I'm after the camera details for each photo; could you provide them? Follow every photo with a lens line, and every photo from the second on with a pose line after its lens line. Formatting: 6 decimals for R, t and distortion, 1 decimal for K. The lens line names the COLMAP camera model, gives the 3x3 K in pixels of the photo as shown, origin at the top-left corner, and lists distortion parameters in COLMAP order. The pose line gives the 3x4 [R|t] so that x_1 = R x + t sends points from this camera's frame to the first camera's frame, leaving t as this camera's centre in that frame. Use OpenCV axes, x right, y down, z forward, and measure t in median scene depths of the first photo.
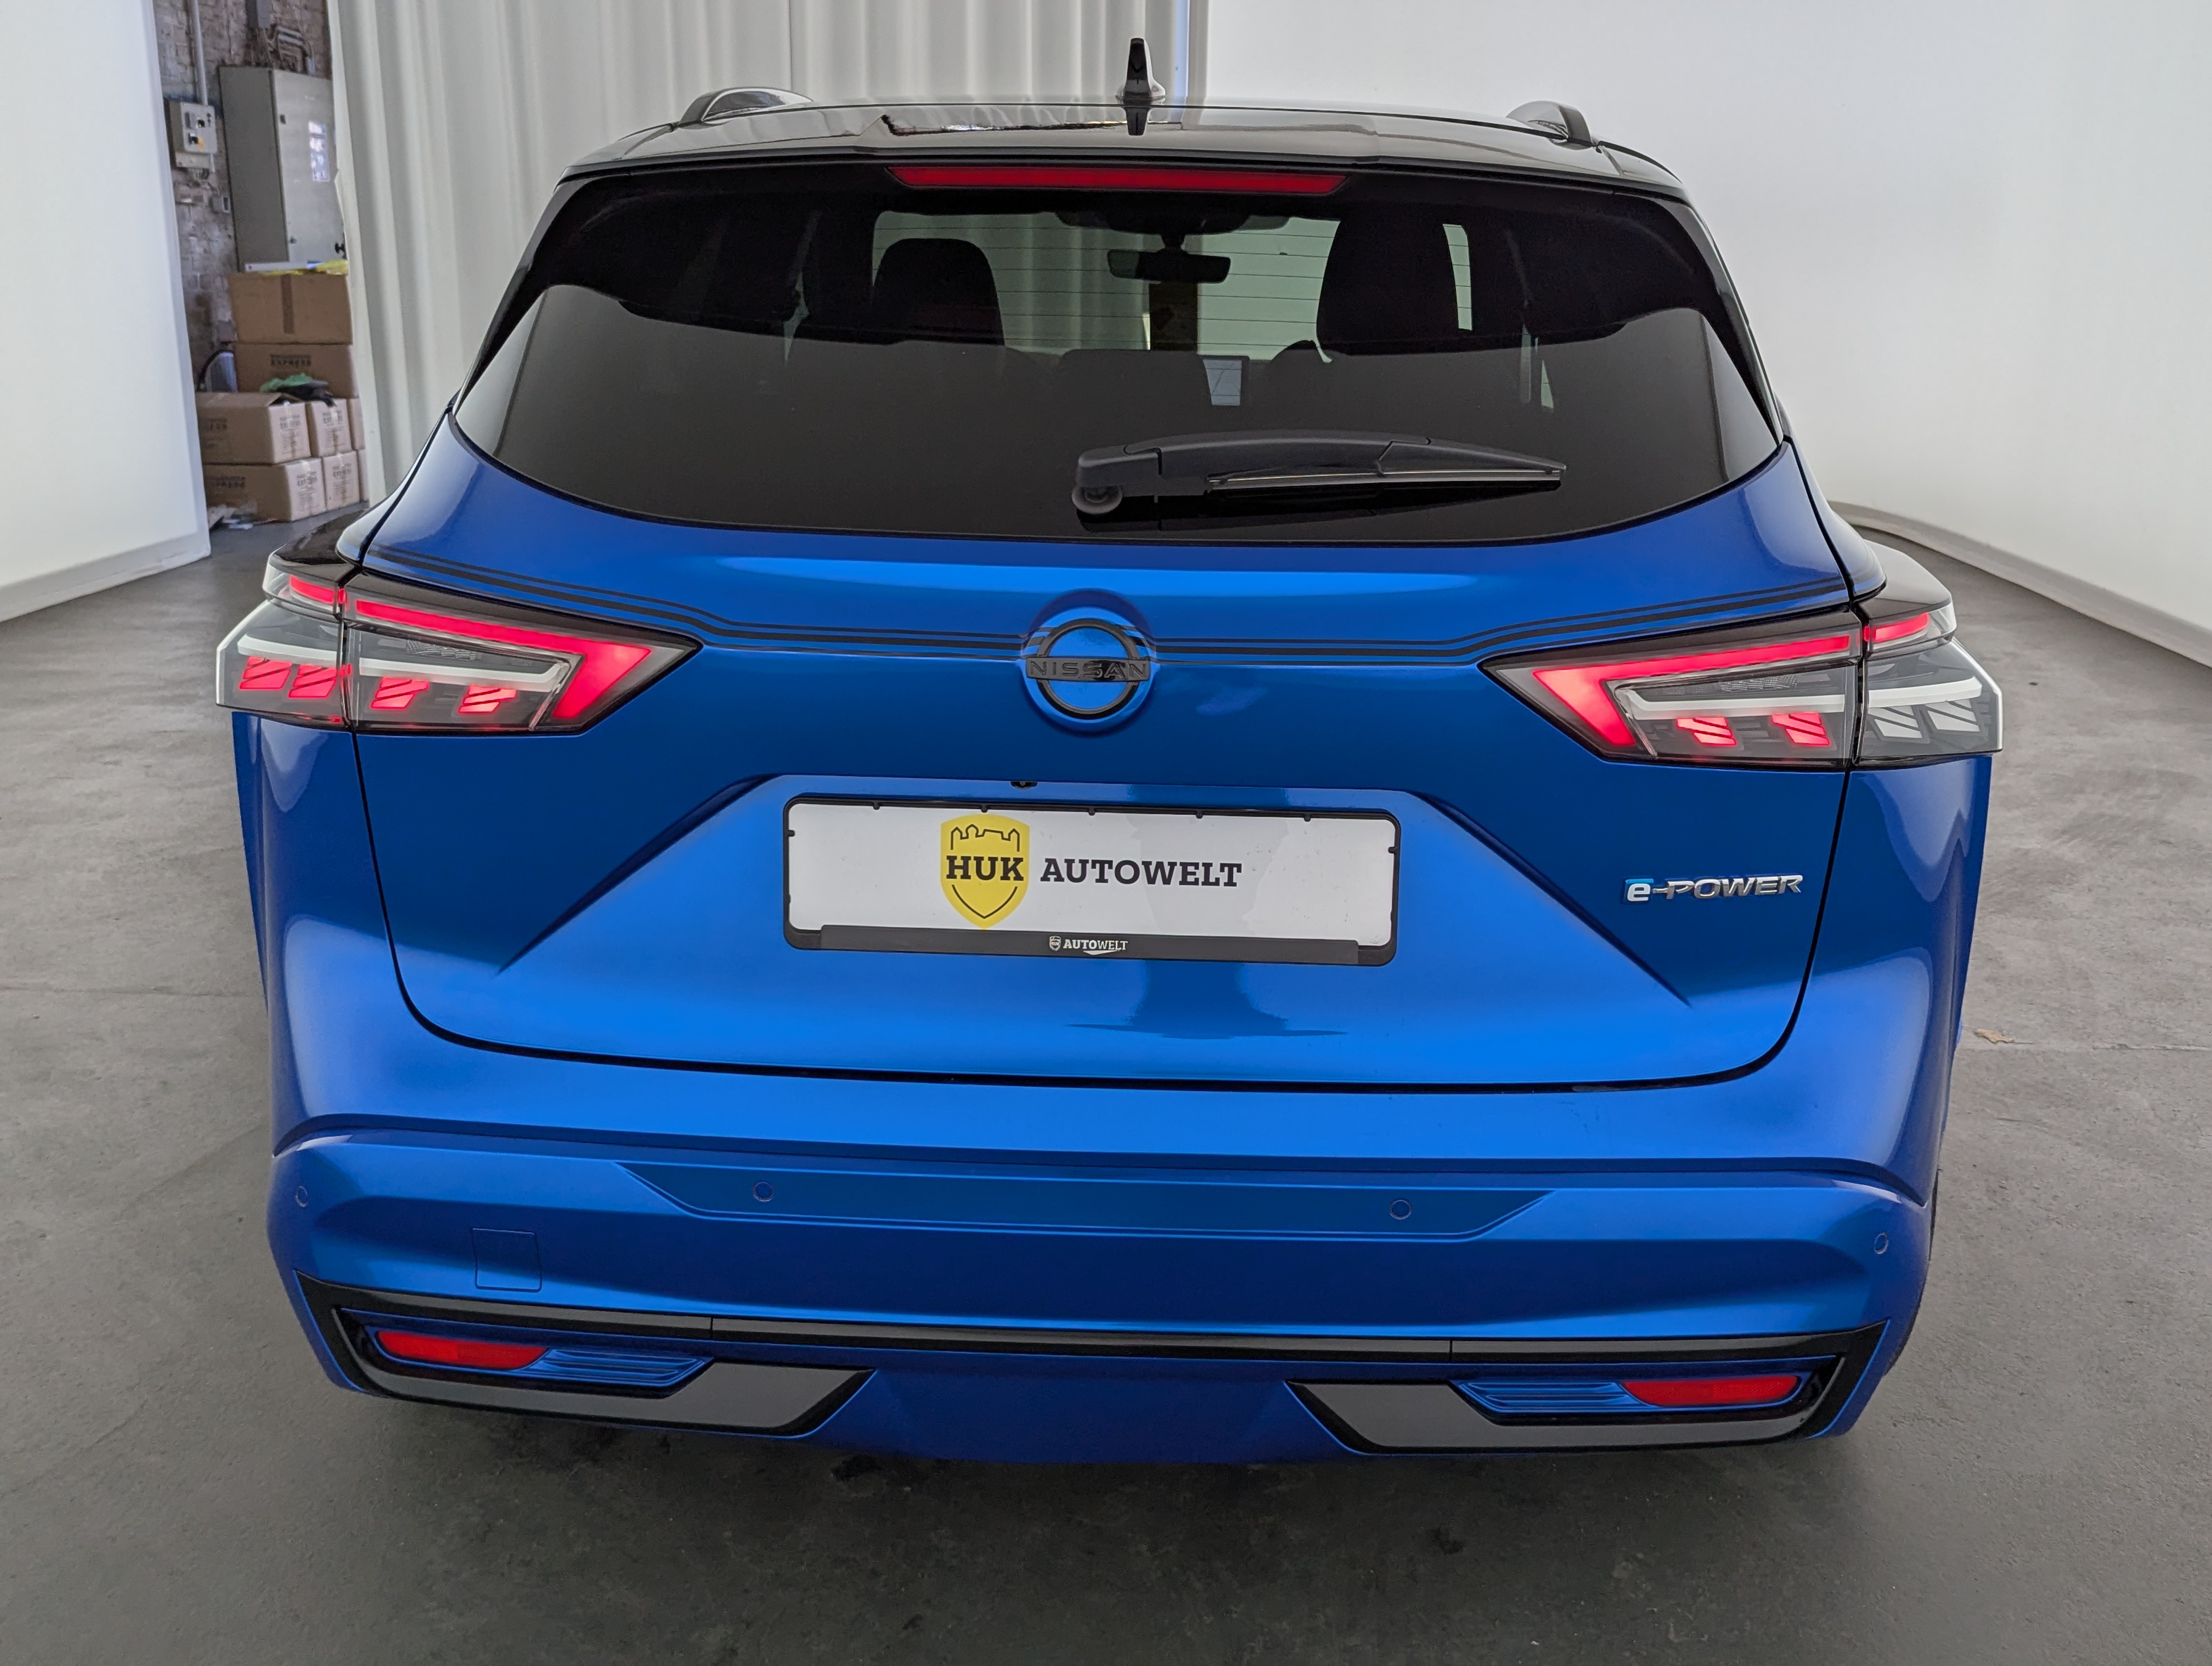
lens RADIAL K [[2054.9, 0, 1117.3], [0, 2054.9, 814.2], [0, 0, 1]] dist [0.037867, 0.000000]
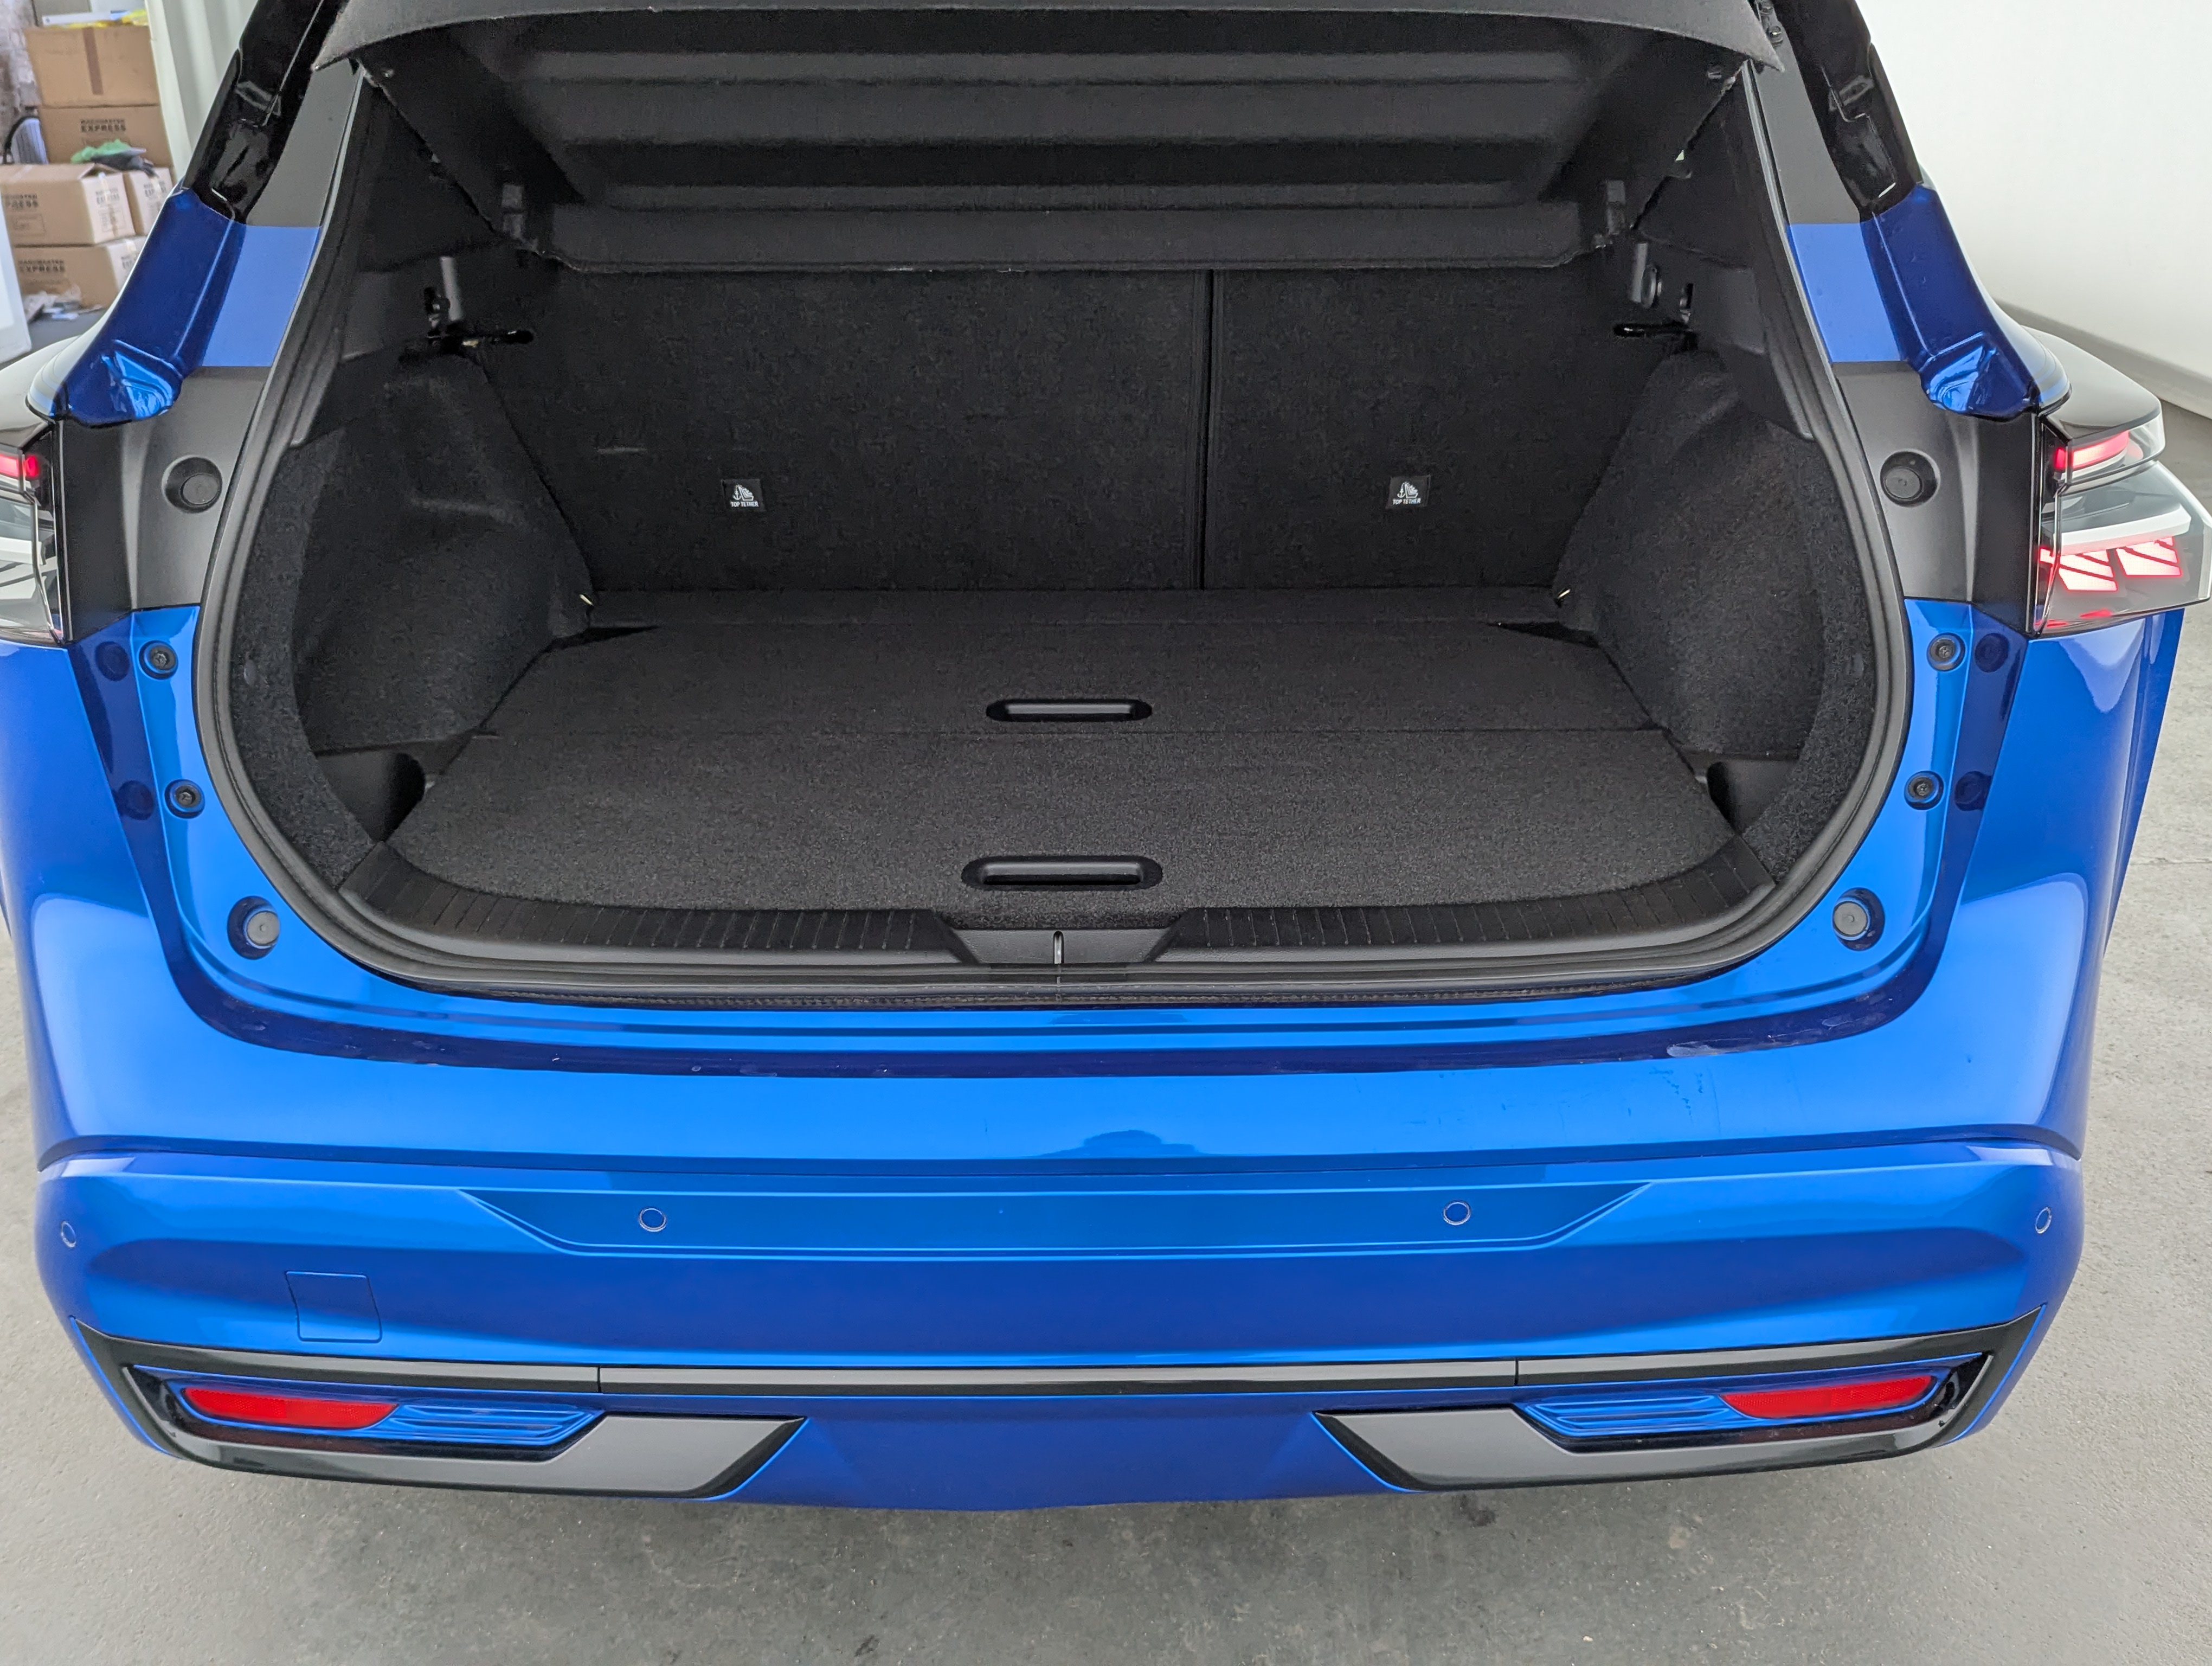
lens RADIAL K [[2054.9, 0, 1111.7], [0, 2054.9, 853.5], [0, 0, 1]] dist [0.037867, 0.000000]
pose [[0.998466, -0.041222, 0.036960, -0.017784], [0.035978, 0.990493, 0.132777, -0.053060], [-0.042082, -0.131244, 0.990457, 0.215277]]
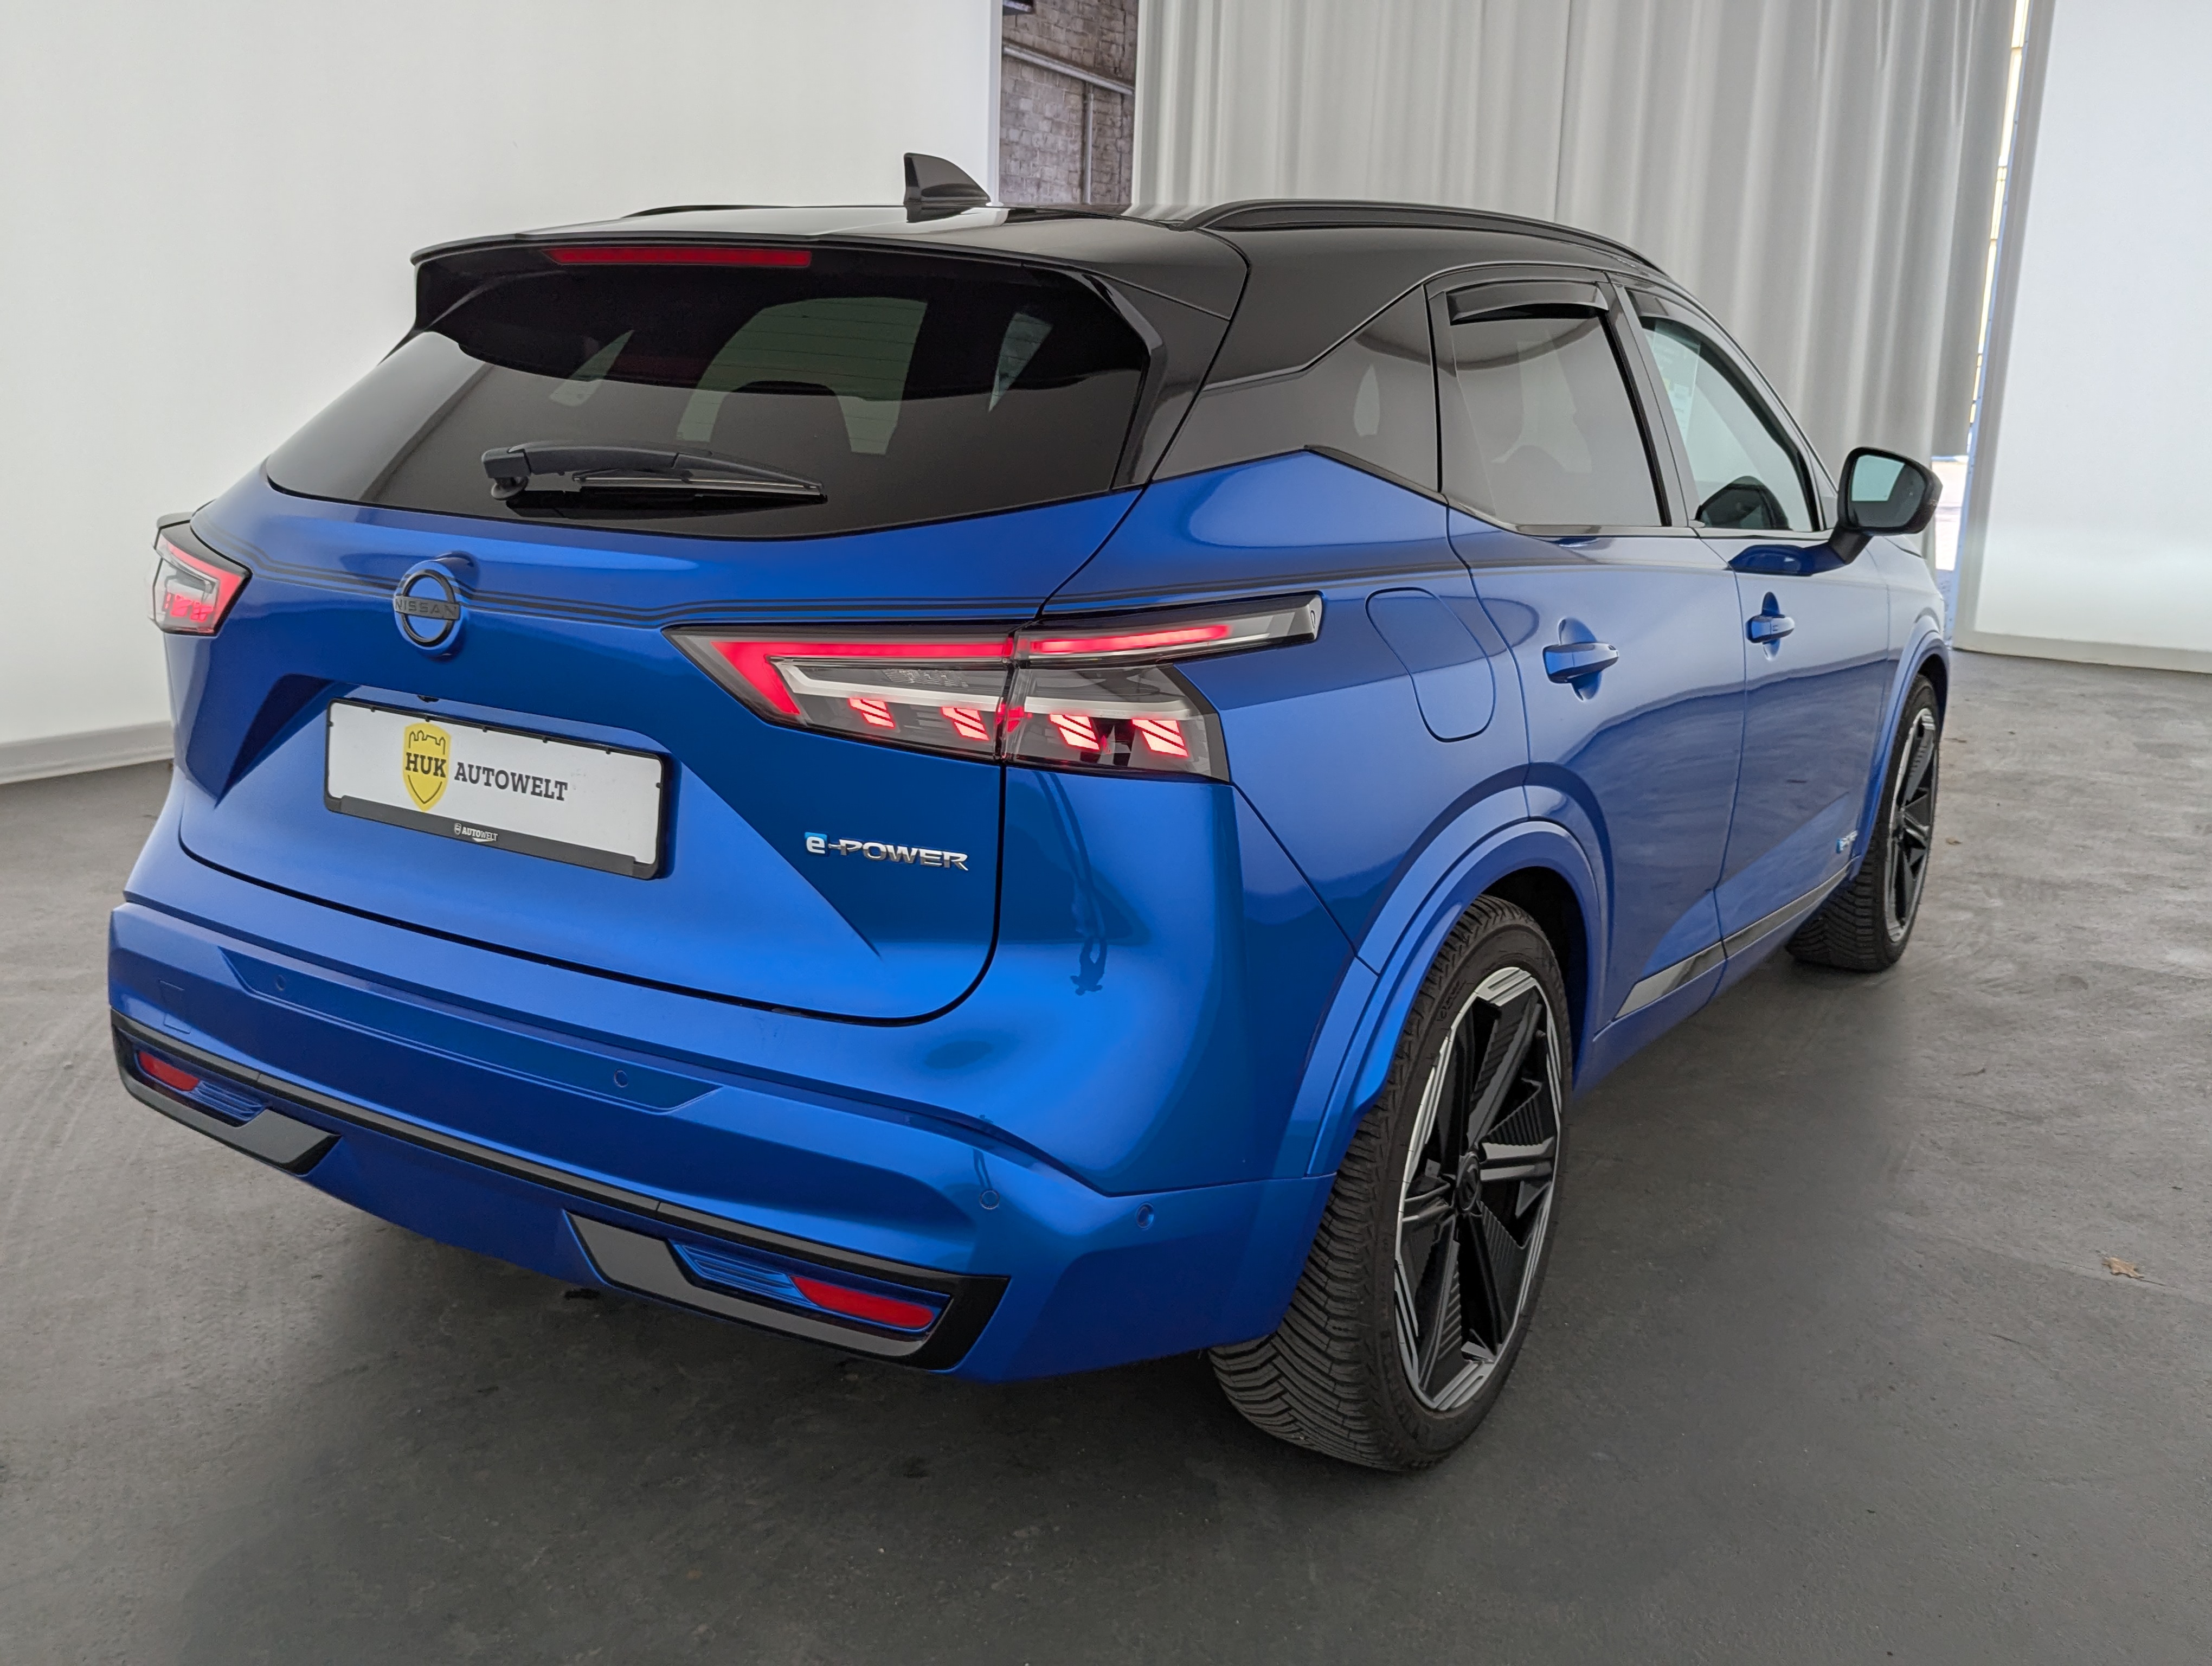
lens RADIAL K [[2054.9, 0, 1111.3], [0, 2054.9, 834.7], [0, 0, 1]] dist [0.037867, 0.000000]
pose [[0.863641, 0.123829, -0.488662, 0.917437], [-0.155296, 0.987571, -0.024208, 0.032529], [0.479591, 0.096794, 0.872137, 0.061222]]
